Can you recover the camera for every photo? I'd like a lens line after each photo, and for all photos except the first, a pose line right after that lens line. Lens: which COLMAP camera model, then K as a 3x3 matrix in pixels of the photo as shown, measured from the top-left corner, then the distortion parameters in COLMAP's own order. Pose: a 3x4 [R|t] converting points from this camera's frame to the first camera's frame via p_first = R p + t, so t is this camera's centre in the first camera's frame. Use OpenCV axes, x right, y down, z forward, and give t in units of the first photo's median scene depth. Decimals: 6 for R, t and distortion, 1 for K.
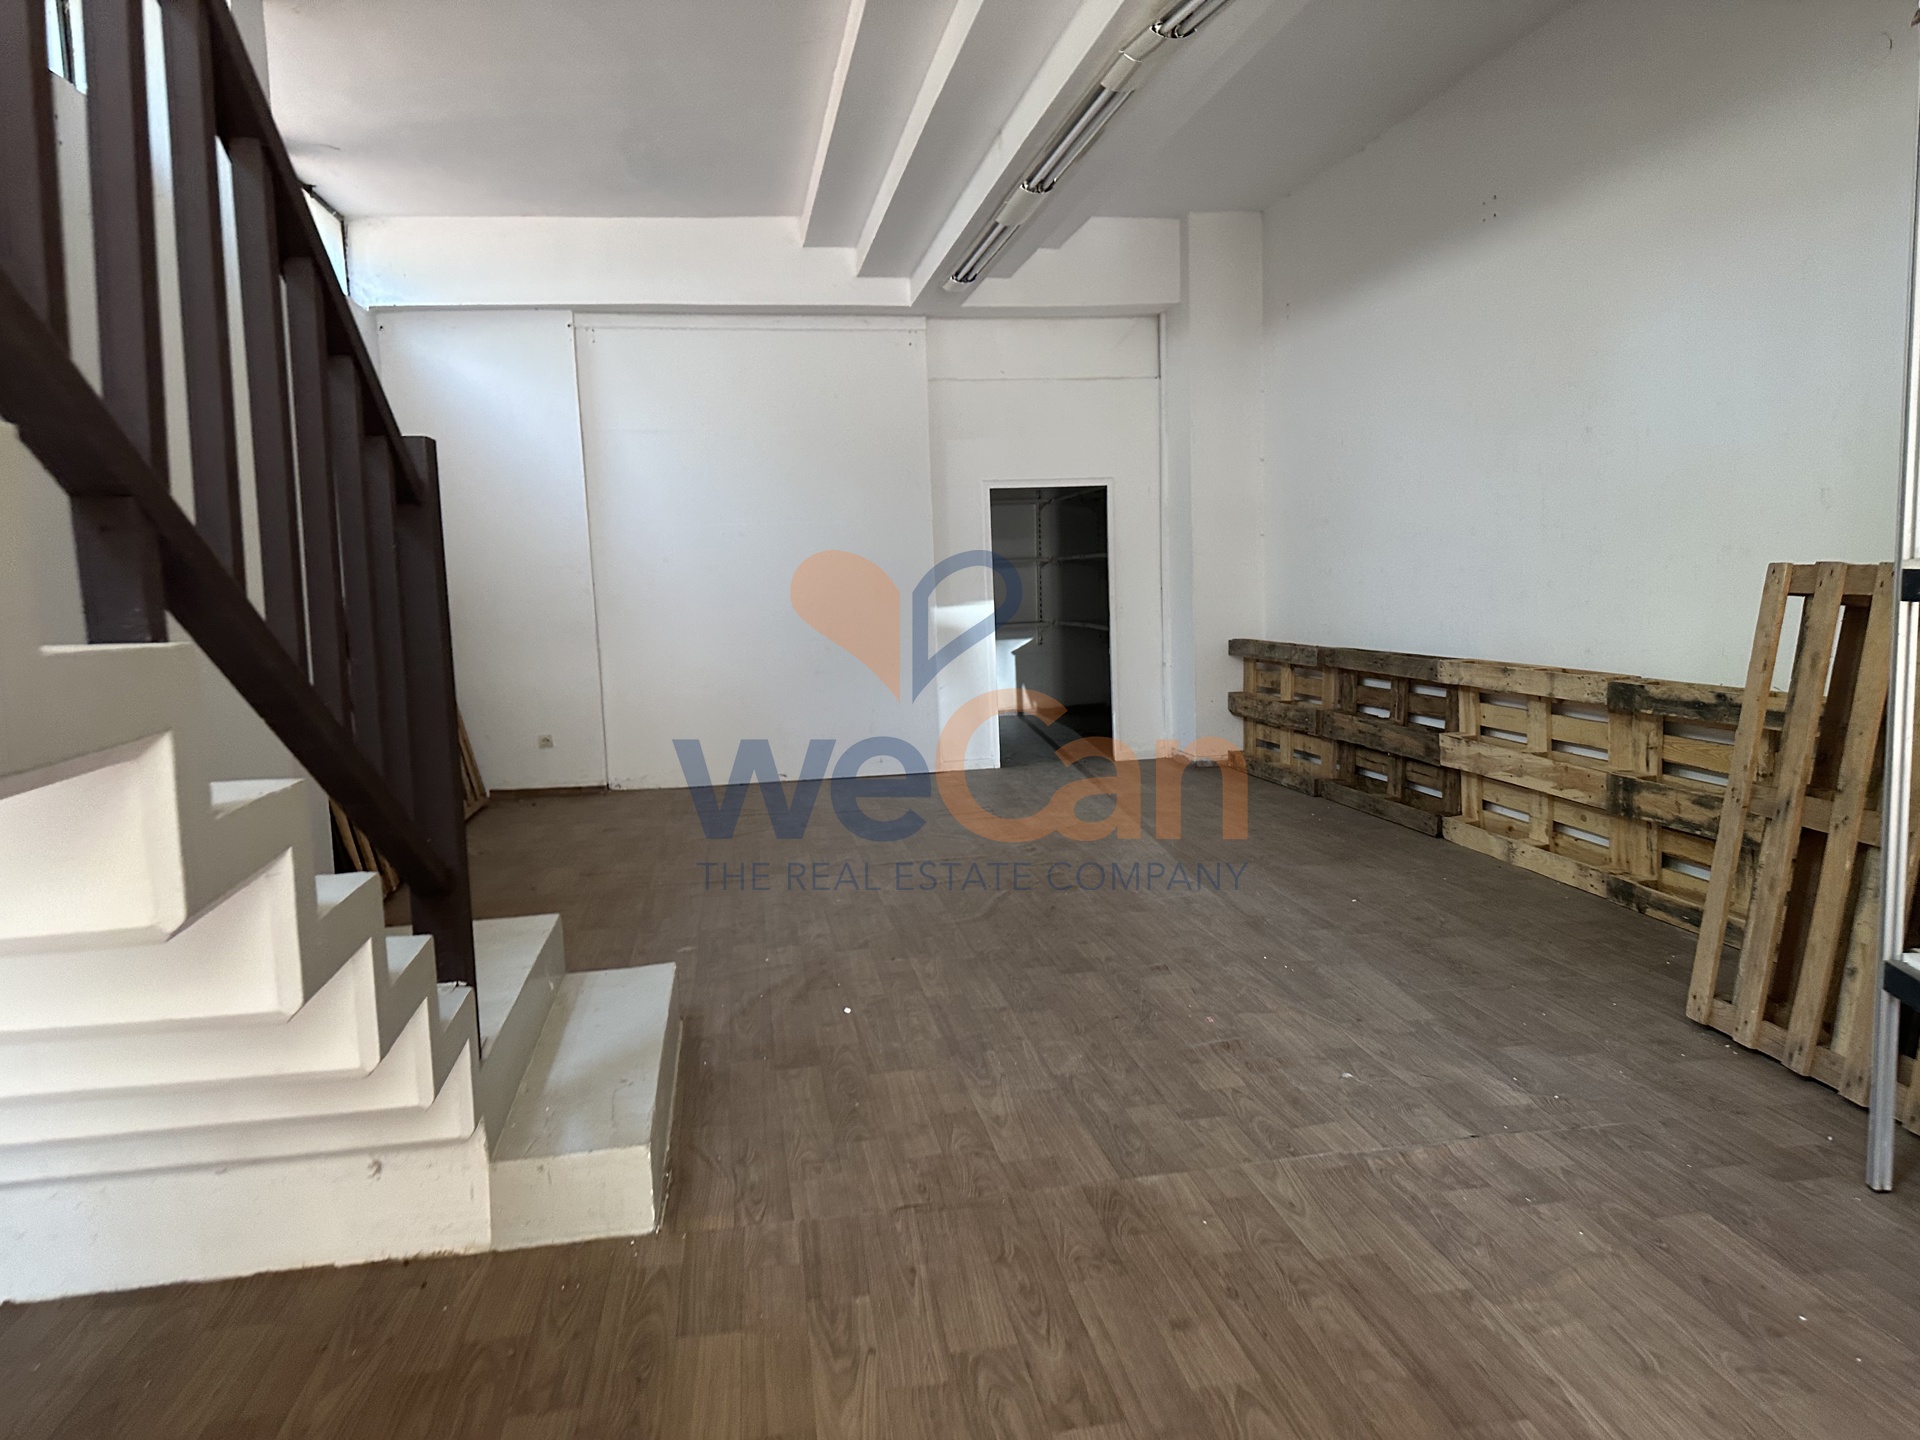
lens RADIAL K [[1348.6, 0, 962.3], [0, 1348.6, 718.9], [0, 0, 1]] dist [0.049771, -0.059578]
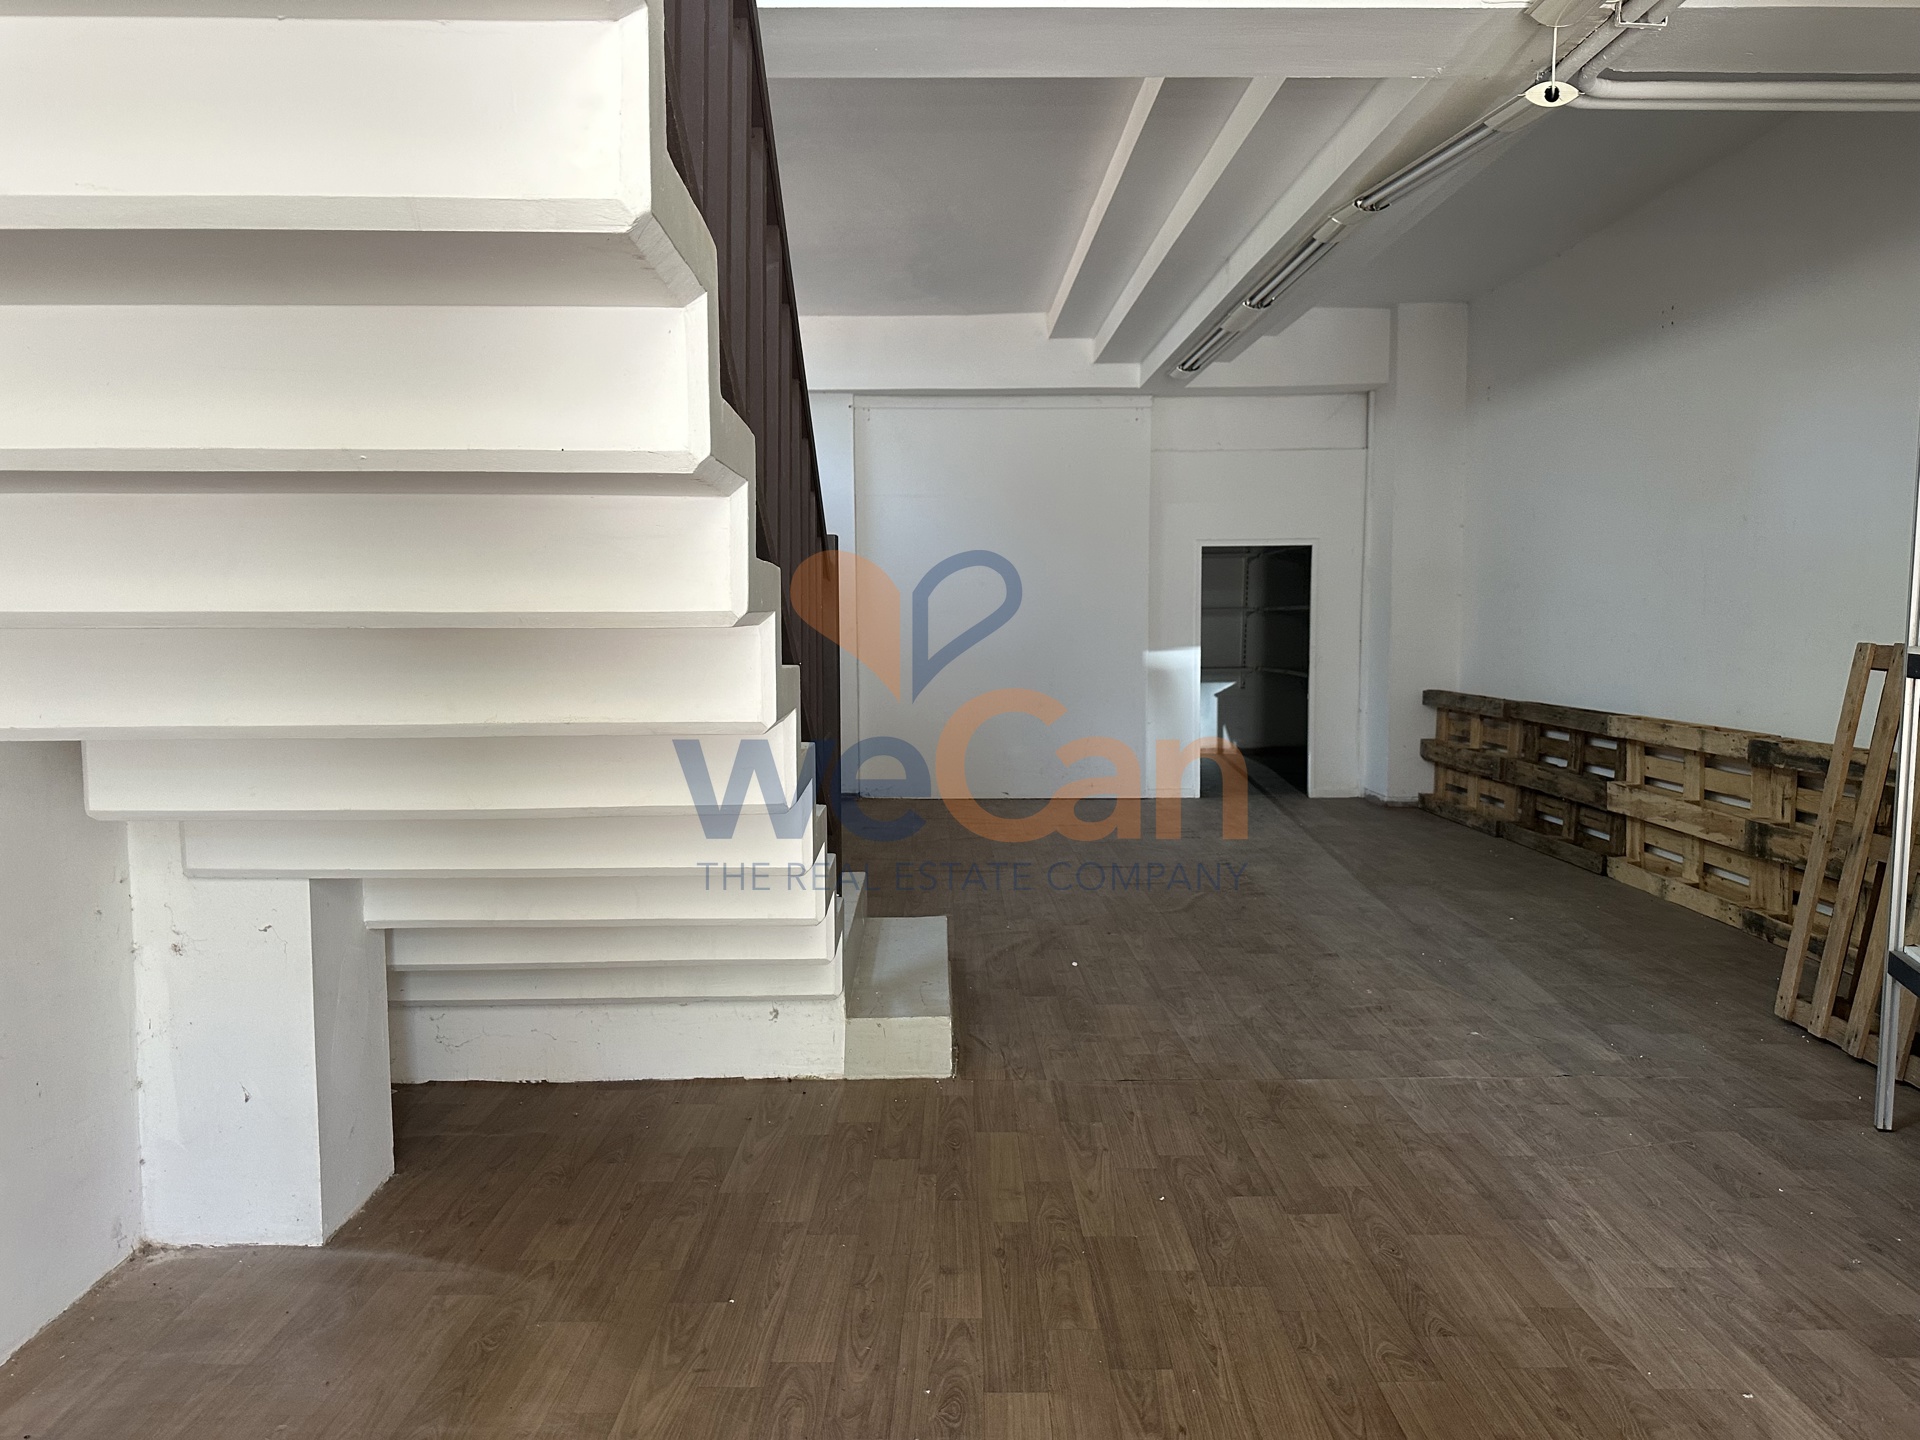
lens RADIAL K [[1348.6, 0, 925.2], [0, 1348.6, 726.2], [0, 0, 1]] dist [0.049771, -0.059578]
pose [[0.984183, 0.045083, -0.171323, -0.015477], [-0.048793, 0.998656, -0.017504, 0.018809], [0.170303, 0.025586, 0.985059, -0.300937]]
